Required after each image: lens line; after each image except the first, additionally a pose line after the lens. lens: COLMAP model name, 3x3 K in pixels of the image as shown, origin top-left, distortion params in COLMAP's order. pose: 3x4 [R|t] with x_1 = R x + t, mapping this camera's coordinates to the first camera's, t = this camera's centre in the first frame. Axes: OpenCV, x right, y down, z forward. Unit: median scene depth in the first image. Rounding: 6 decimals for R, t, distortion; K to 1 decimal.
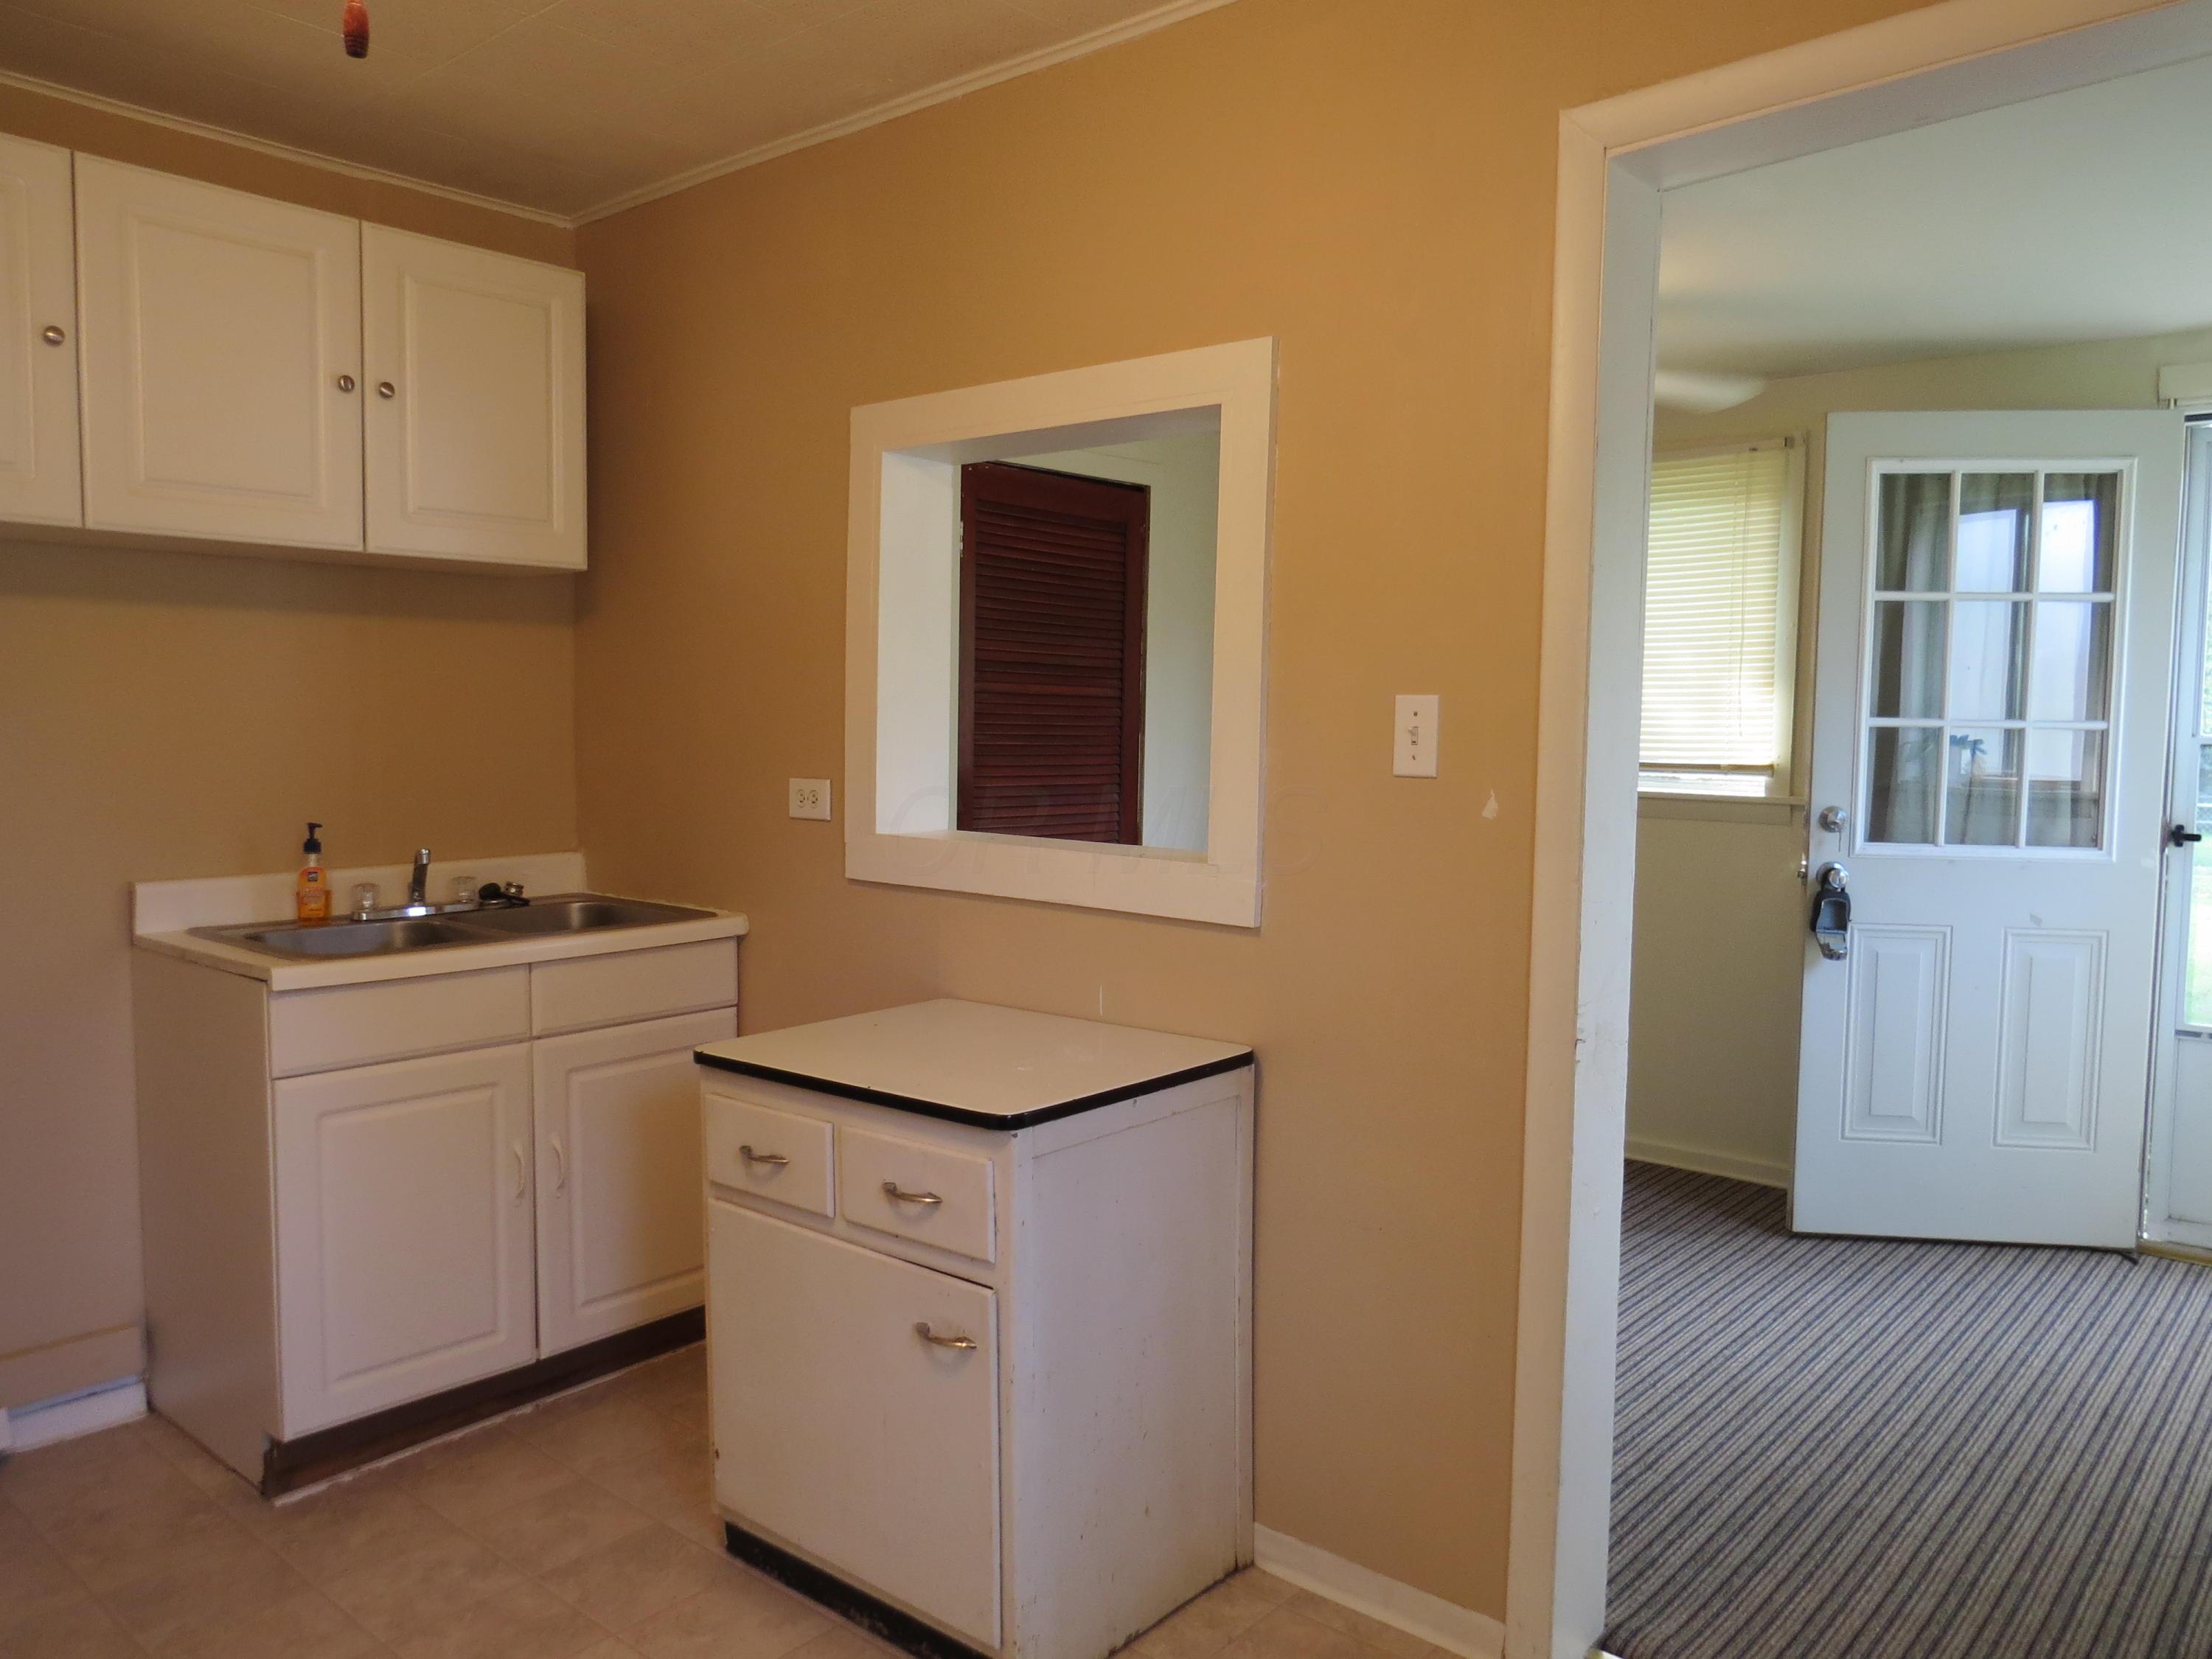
lens RADIAL K [[1576.1, 0, 1110.1], [0, 1576.1, 835.8], [0, 0, 1]] dist [-0.032174, 0.022306]
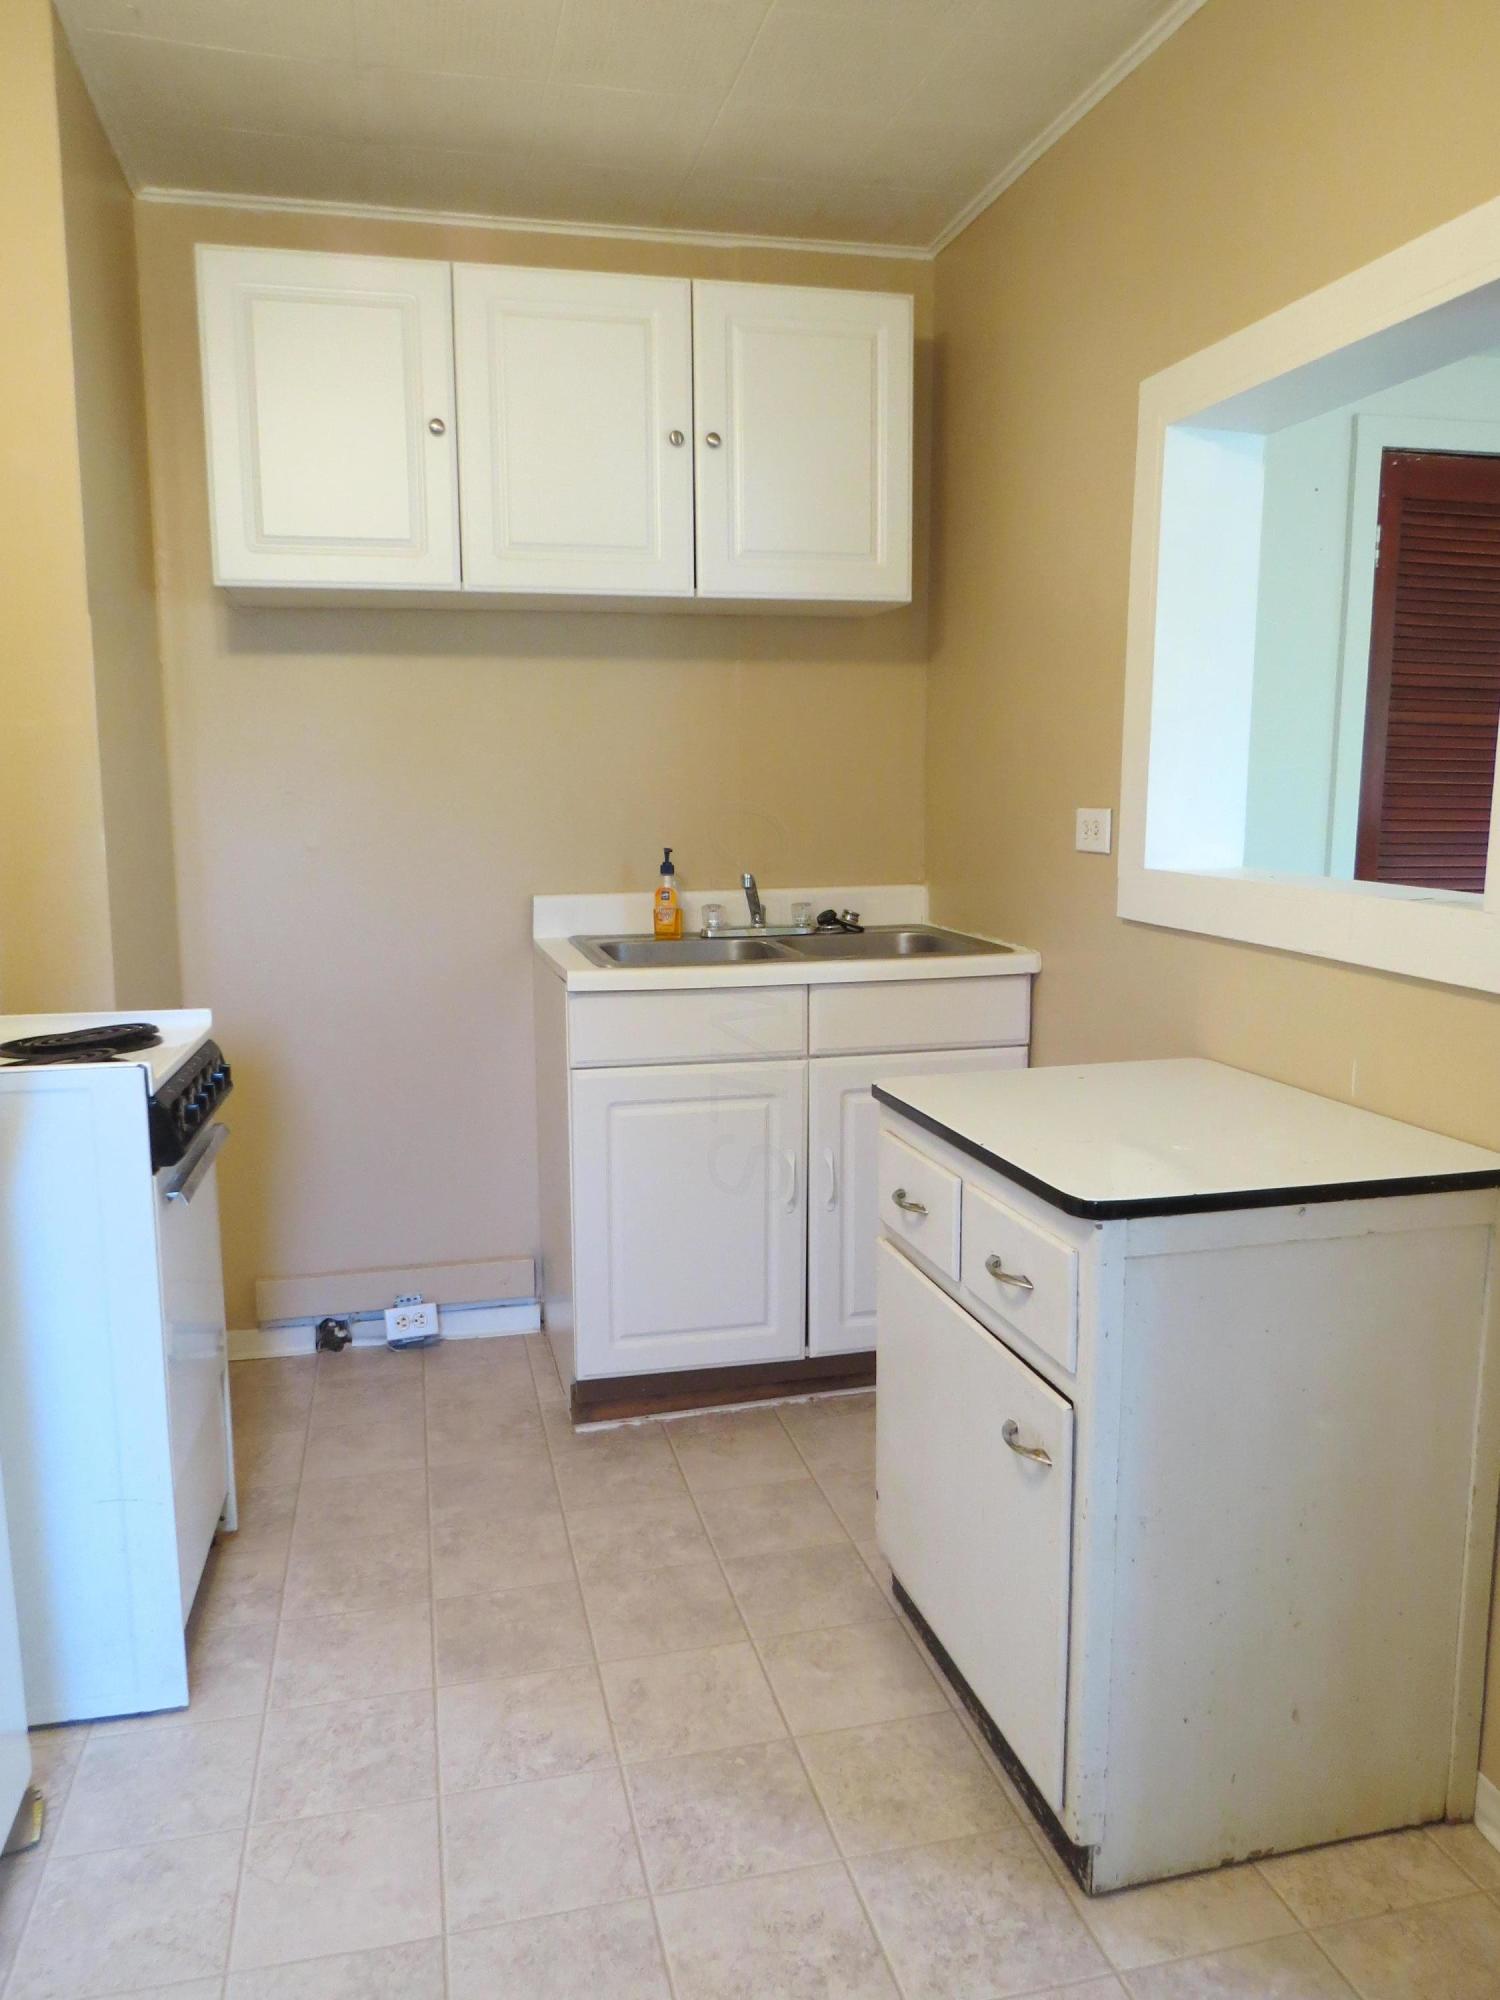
lens RADIAL K [[1425.0, 0, 750.7], [0, 1425.0, 1001.9], [0, 0, 1]] dist [-0.032174, 0.022306]
pose [[0.811382, 0.077792, -0.579316, 0.145137], [-0.032158, 0.995544, 0.088644, 0.009605], [0.583631, -0.053294, 0.810268, 0.207005]]
